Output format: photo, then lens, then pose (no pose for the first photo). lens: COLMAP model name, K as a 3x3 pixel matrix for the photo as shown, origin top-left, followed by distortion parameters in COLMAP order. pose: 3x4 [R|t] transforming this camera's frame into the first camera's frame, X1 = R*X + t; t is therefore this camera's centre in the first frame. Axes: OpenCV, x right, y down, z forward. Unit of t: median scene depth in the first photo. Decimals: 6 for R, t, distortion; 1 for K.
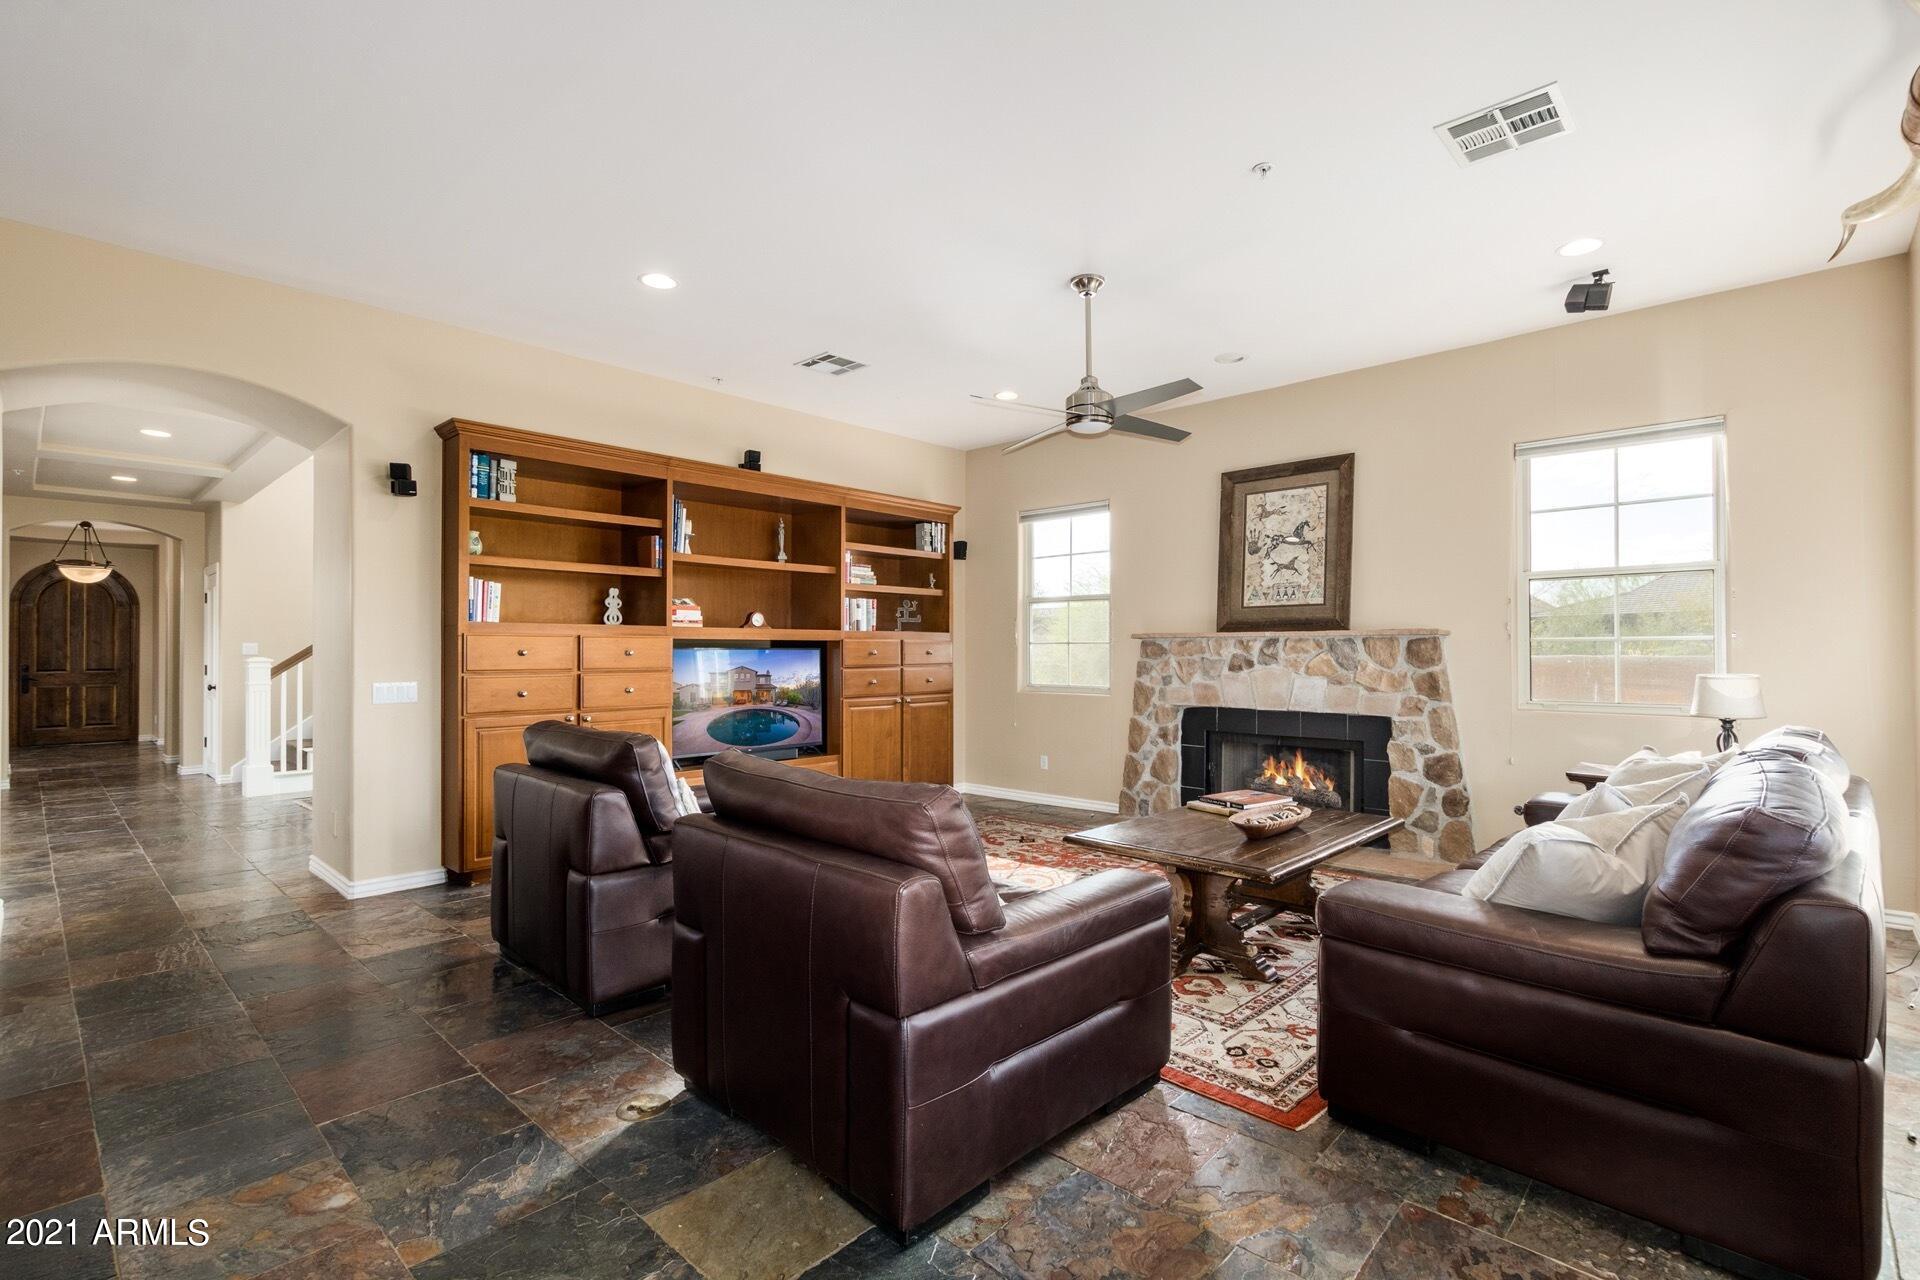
lens RADIAL K [[876.9, 0, 964.1], [0, 876.9, 643.5], [0, 0, 1]] dist [0.001976, -0.001242]
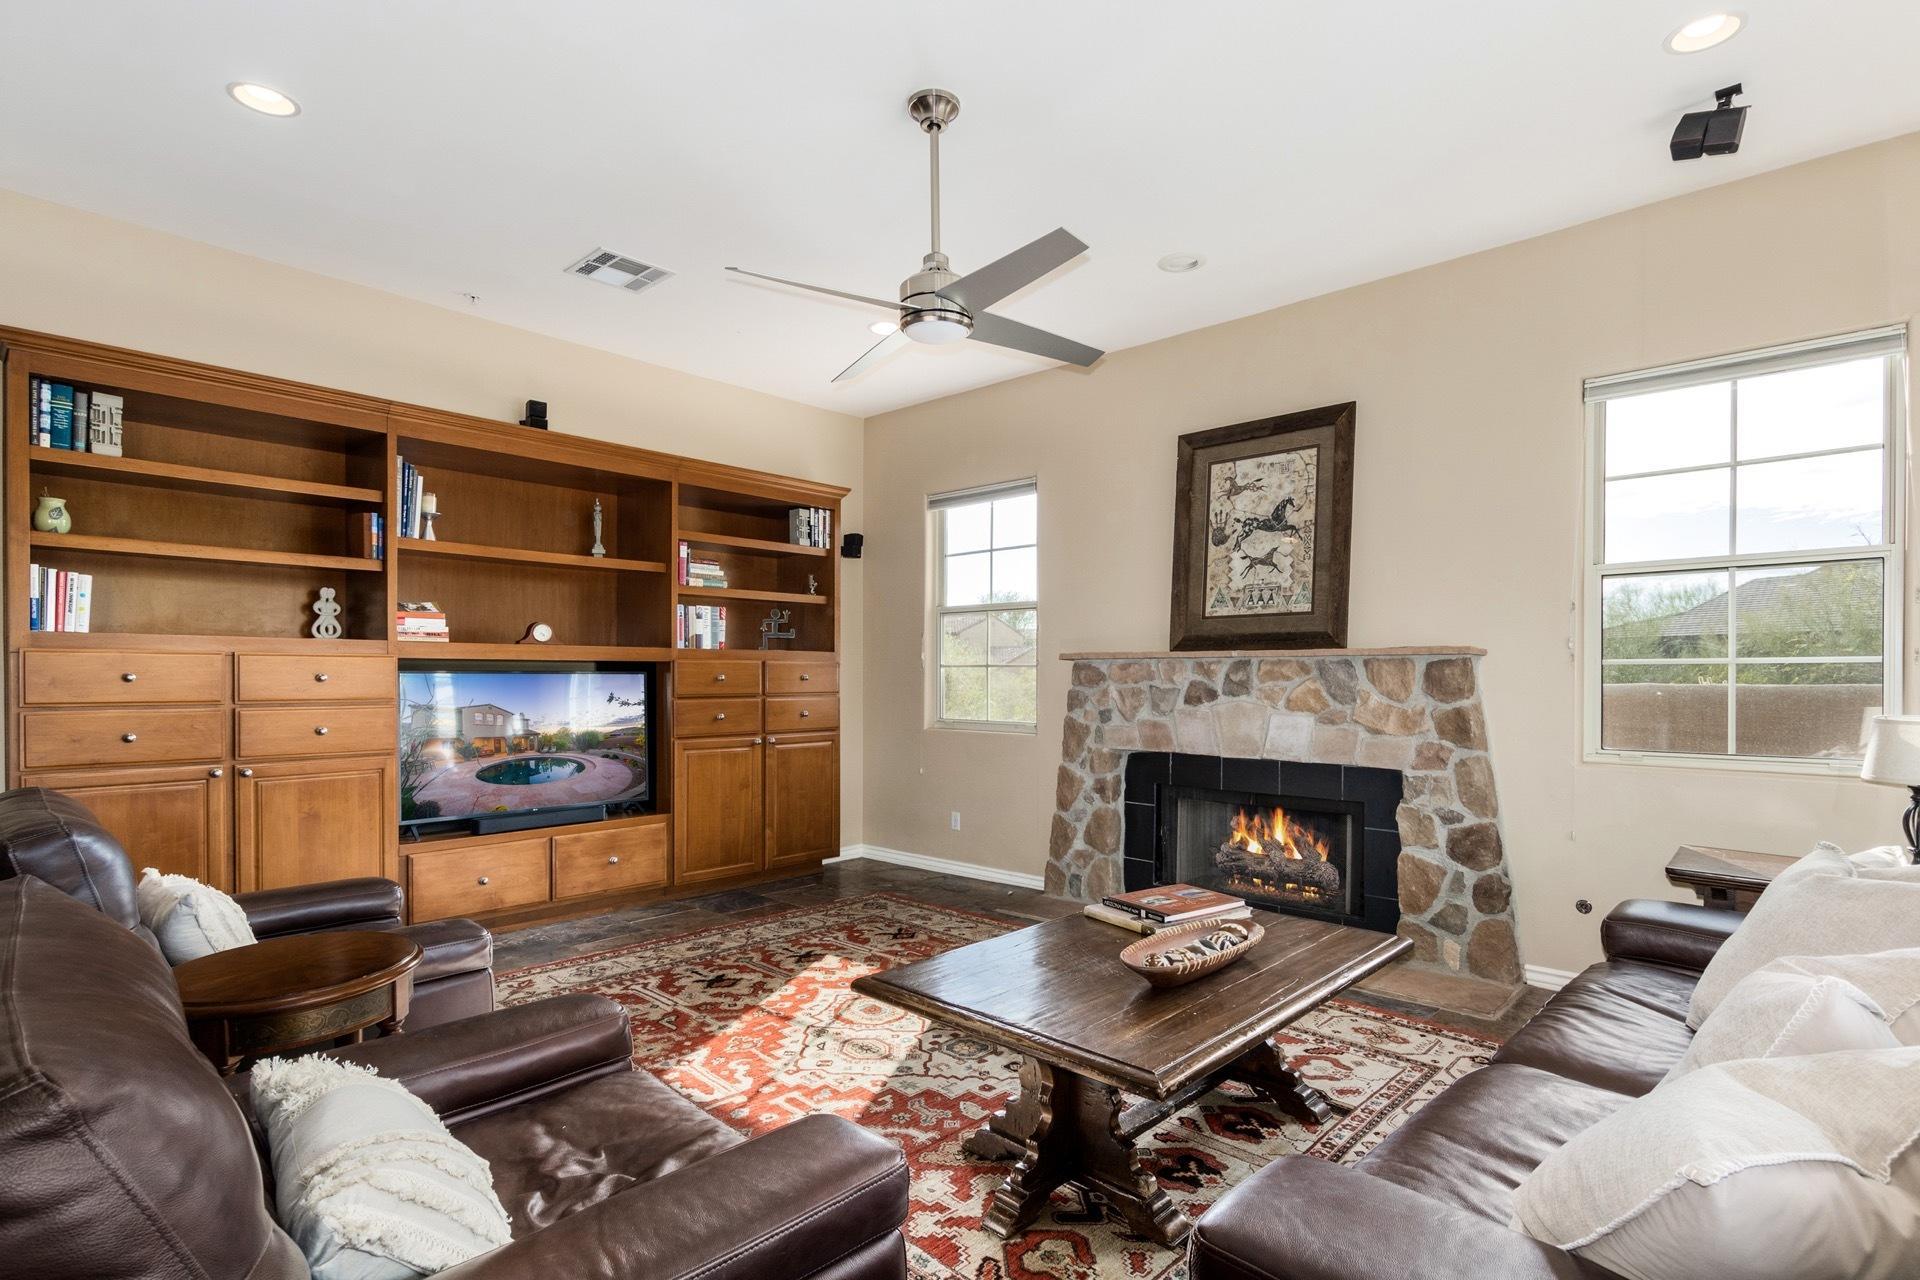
lens RADIAL K [[949.4, 0, 963.2], [0, 949.4, 681.5], [0, 0, 1]] dist [0.010324, -0.002478]
pose [[0.999985, 0.002153, 0.005005, 0.118128], [-0.002227, 0.999887, 0.014841, 0.000916], [-0.004972, -0.014852, 0.999877, 0.215722]]
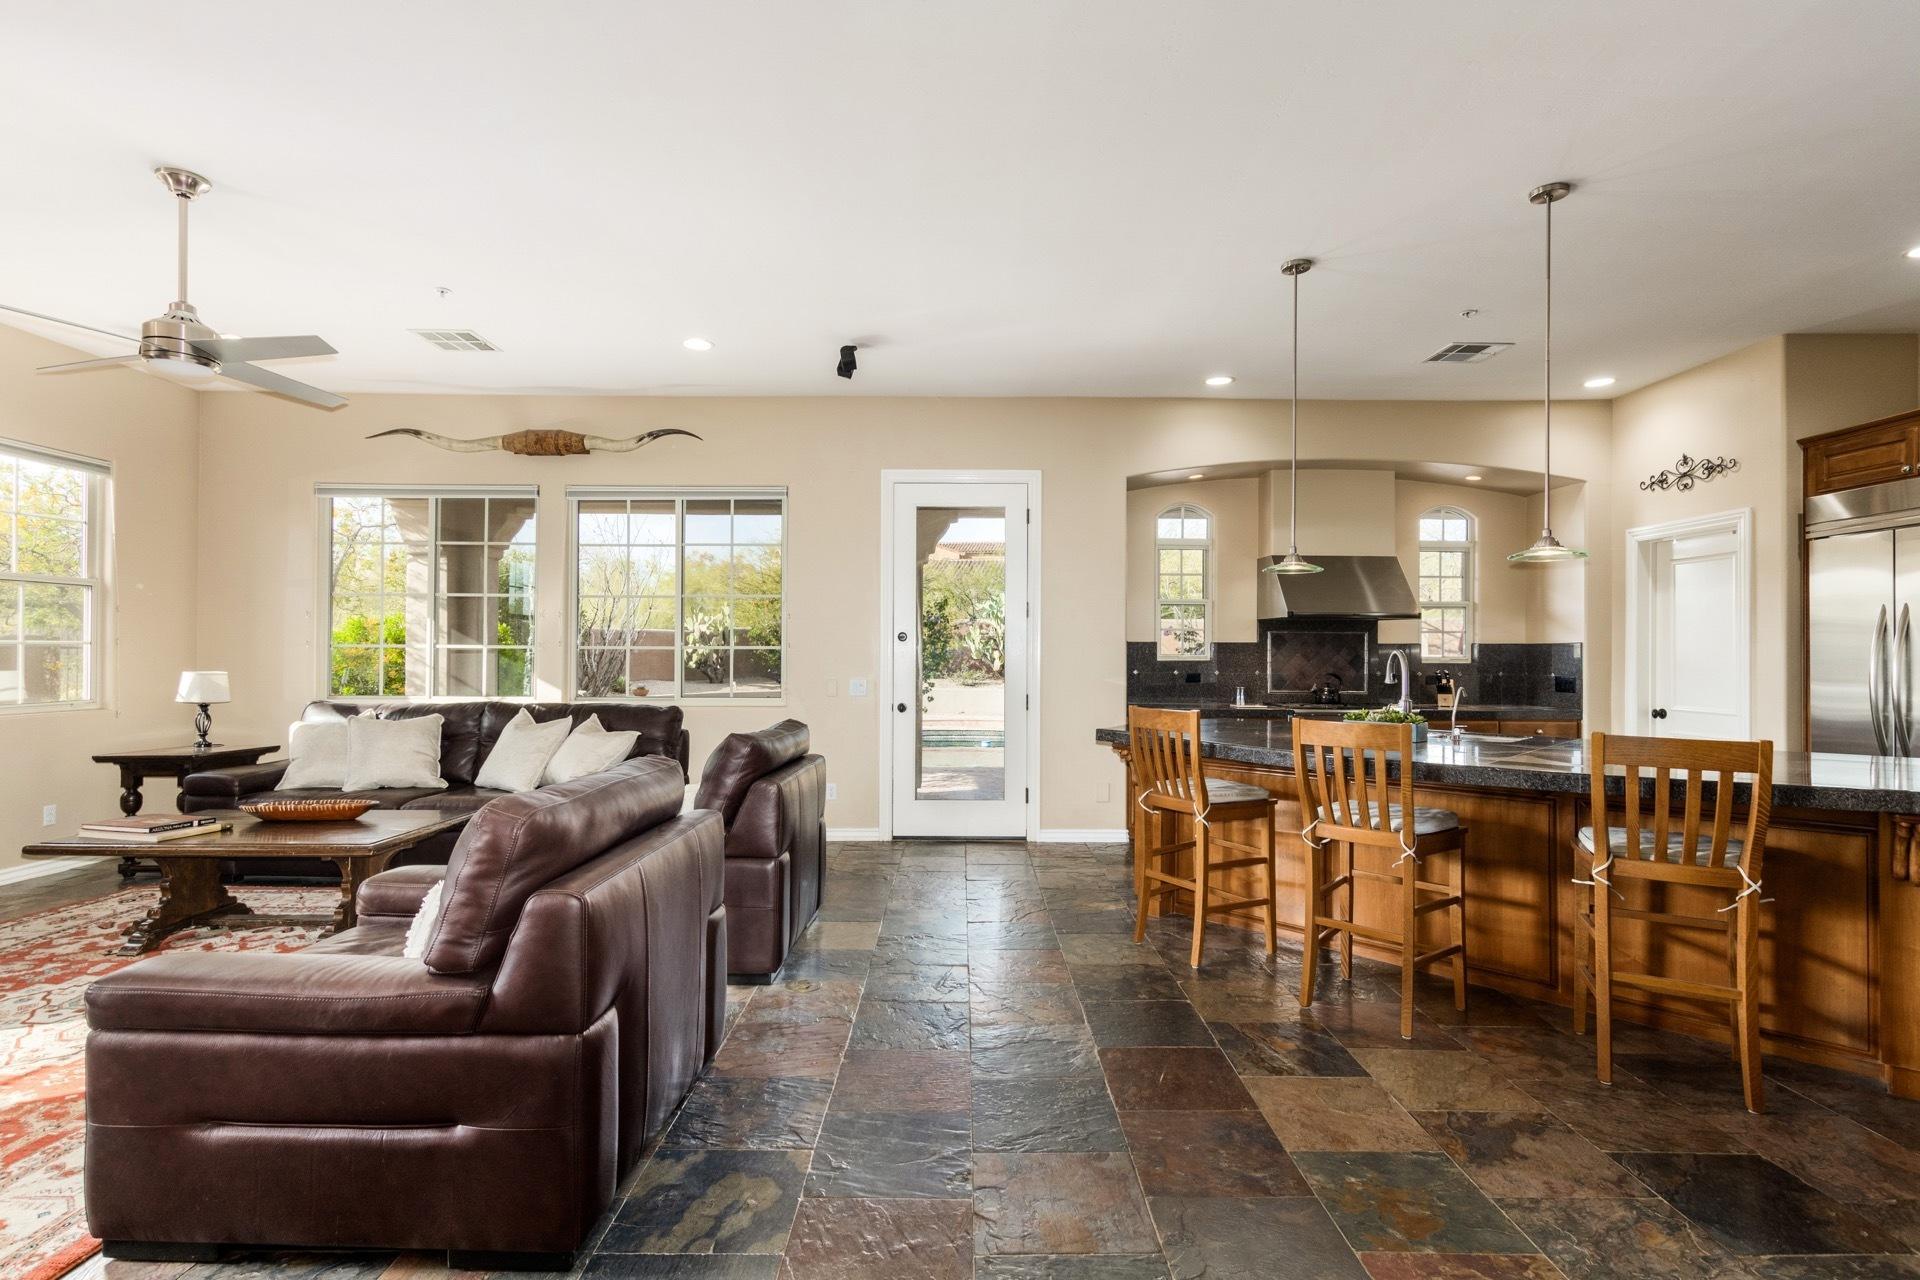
lens RADIAL K [[913.6, 0, 959.4], [0, 913.6, 643.3], [0, 0, 1]] dist [0.011879, -0.005031]
pose [[-0.680915, 0.006294, 0.732335, -0.680705], [-0.009671, 0.999799, -0.017584, 0.003232], [-0.732298, -0.019055, -0.680717, 0.772692]]
